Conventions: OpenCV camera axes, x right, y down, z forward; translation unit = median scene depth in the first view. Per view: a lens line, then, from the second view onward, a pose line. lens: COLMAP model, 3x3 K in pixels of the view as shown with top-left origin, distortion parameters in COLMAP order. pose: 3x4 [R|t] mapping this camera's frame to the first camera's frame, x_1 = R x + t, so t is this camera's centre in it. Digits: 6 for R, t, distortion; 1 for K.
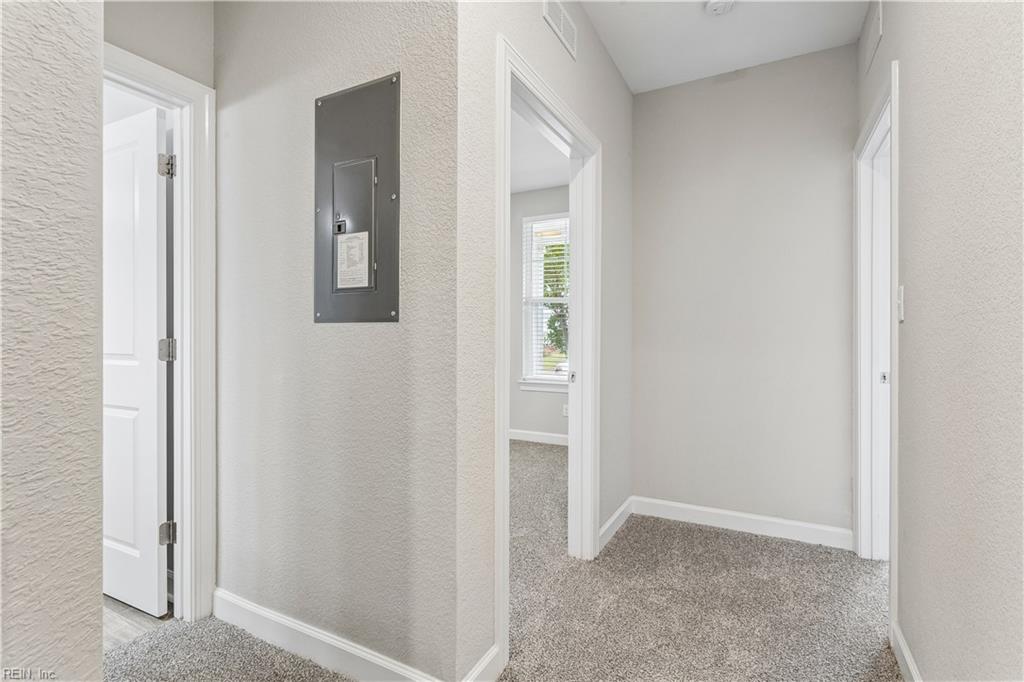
lens RADIAL K [[488.6, 0, 511.9], [0, 488.6, 341.2], [0, 0, 1]] dist [-0.002758, 0.003568]
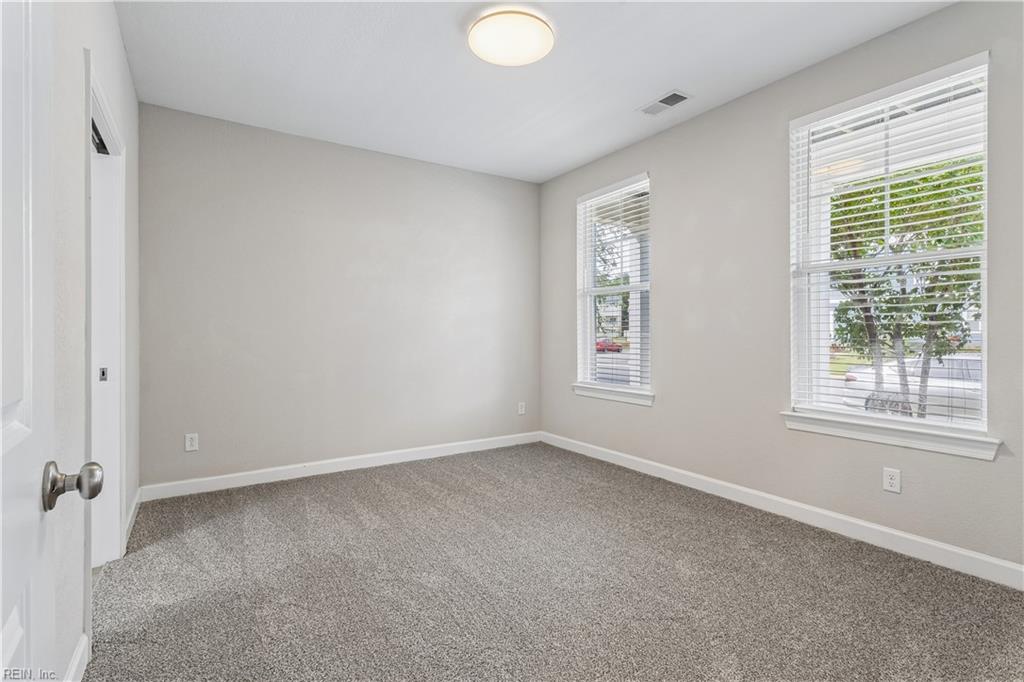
lens RADIAL K [[488.6, 0, 514.3], [0, 488.6, 338.5], [0, 0, 1]] dist [-0.002758, 0.003568]
pose [[0.878088, -0.005571, -0.478468, 0.011259], [0.003193, 0.999978, -0.005782, 0.000642], [0.478489, 0.003550, 0.878086, 0.332125]]
